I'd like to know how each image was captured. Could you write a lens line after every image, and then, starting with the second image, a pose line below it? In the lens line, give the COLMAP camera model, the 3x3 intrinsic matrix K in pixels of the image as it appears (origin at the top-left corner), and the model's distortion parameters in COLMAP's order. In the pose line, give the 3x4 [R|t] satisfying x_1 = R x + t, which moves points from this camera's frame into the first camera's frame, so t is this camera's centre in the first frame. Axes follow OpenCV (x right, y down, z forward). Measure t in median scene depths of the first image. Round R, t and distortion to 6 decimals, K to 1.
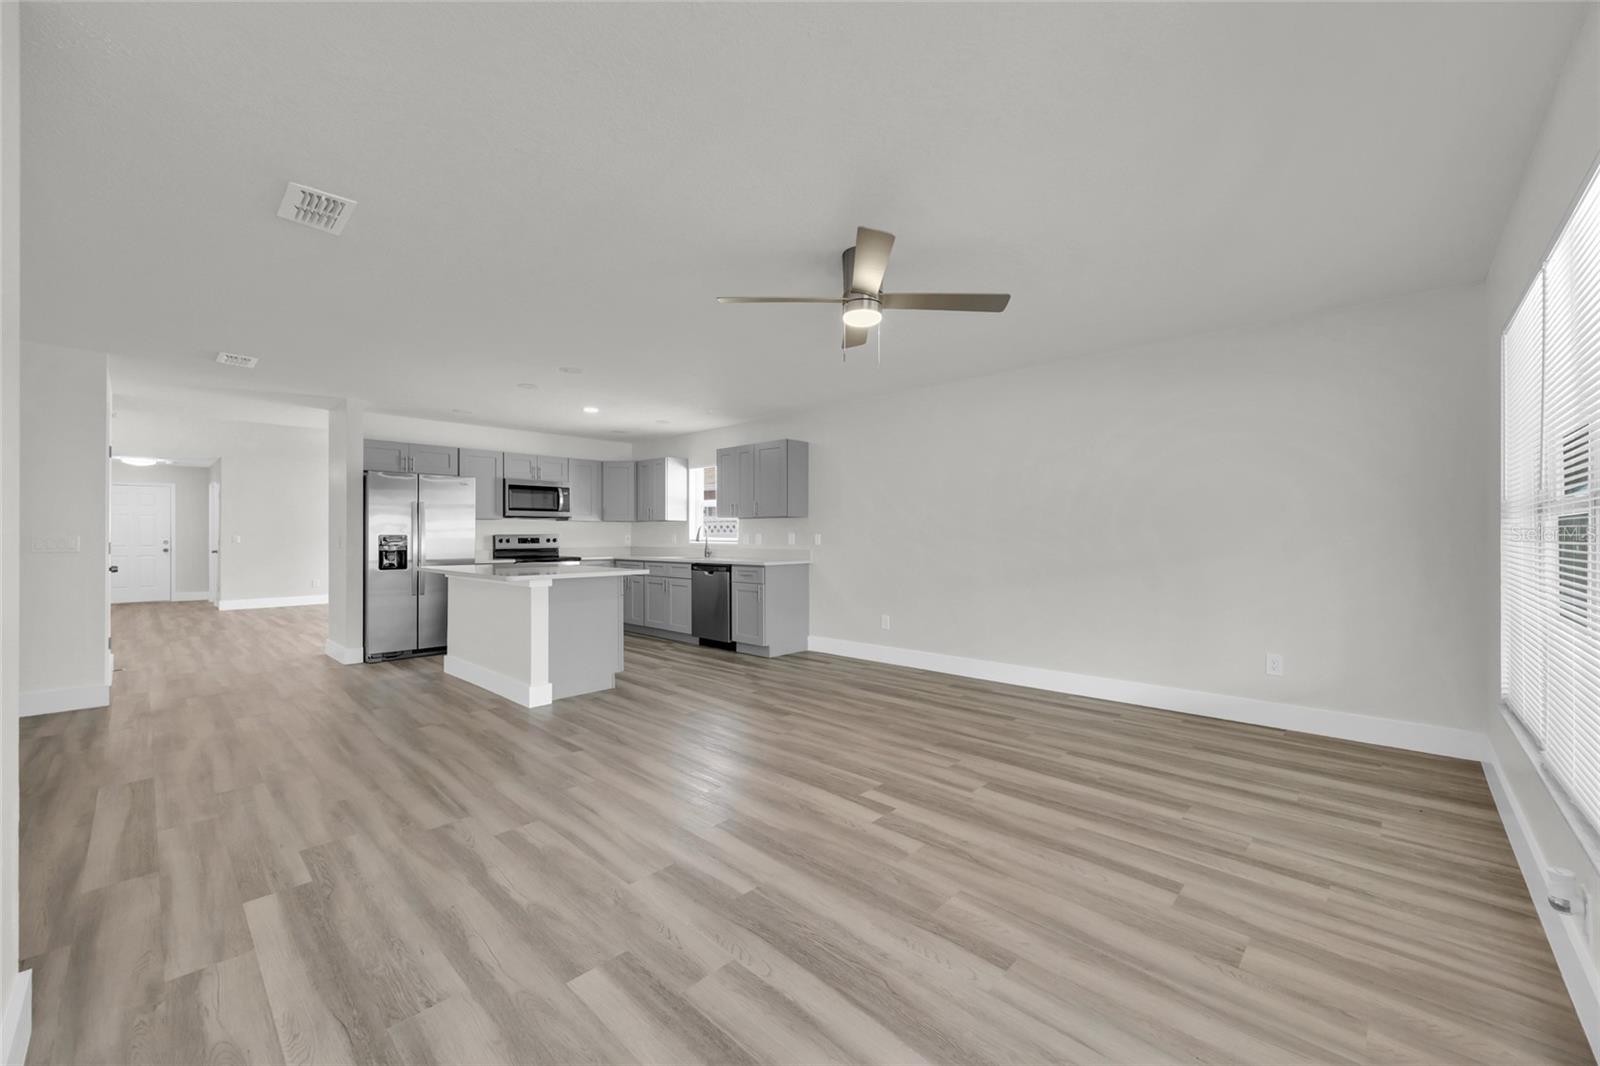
lens RADIAL K [[622.0, 0, 798.4], [0, 622.0, 538.3], [0, 0, 1]] dist [-0.001511, -0.000065]
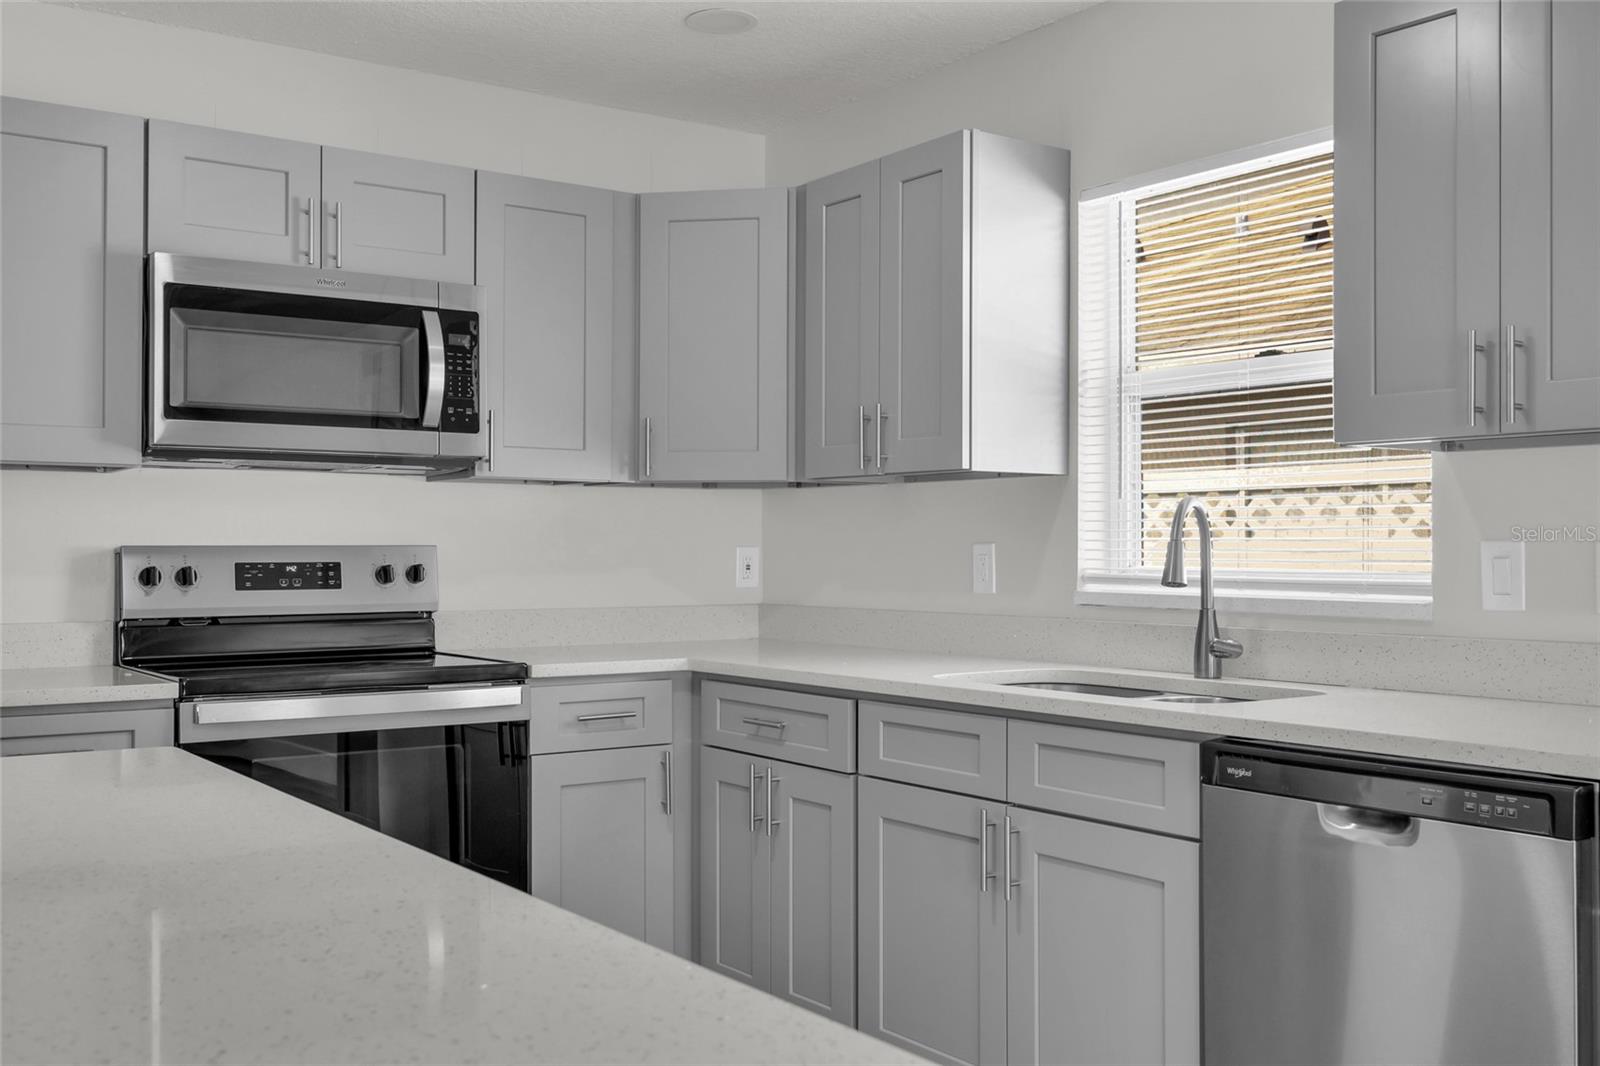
lens RADIAL K [[1447.6, 0, 800.0], [0, 1447.6, 533.0], [0, 0, 1]] dist [0.001139, 0.001078]
pose [[0.981449, -0.000715, -0.191722, -0.179894], [-0.002274, 0.999879, -0.015371, -0.003373], [0.191709, 0.015522, 0.981329, 0.570984]]
